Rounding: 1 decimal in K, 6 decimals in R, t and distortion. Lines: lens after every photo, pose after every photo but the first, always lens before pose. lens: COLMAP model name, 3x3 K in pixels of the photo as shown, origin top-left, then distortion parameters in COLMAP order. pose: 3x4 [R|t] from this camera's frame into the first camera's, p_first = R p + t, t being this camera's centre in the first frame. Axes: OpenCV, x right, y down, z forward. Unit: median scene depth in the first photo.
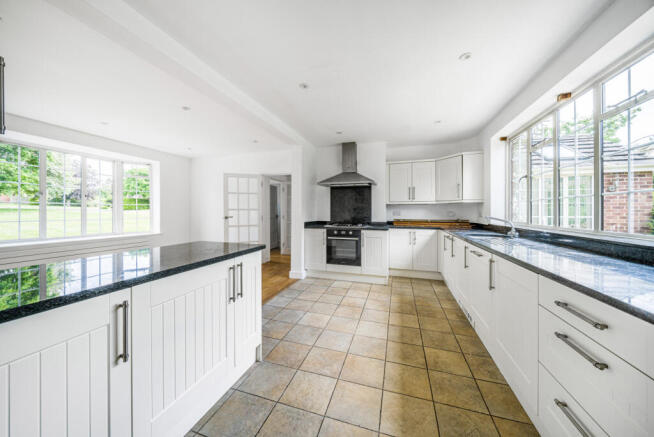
lens RADIAL K [[227.8, 0, 326.9], [0, 227.8, 213.2], [0, 0, 1]] dist [0.000697, 0.000135]
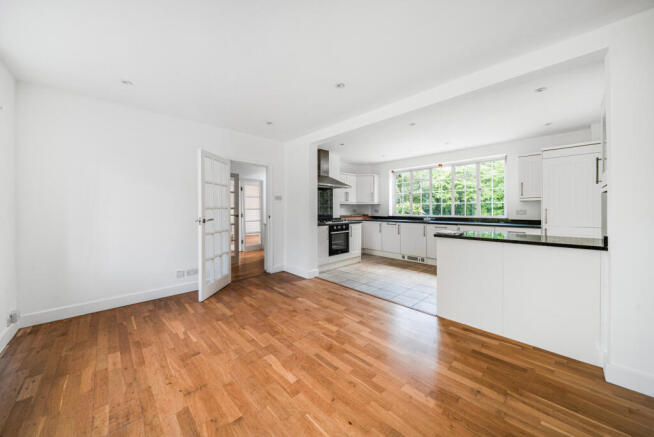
lens RADIAL K [[227.8, 0, 326.9], [0, 227.8, 213.9], [0, 0, 1]] dist [0.000697, 0.000135]
pose [[0.470019, -0.022305, 0.882375, -1.011653], [0.010181, 0.999751, 0.019849, -0.010319], [-0.882598, -0.000346, 0.470129, 0.492336]]
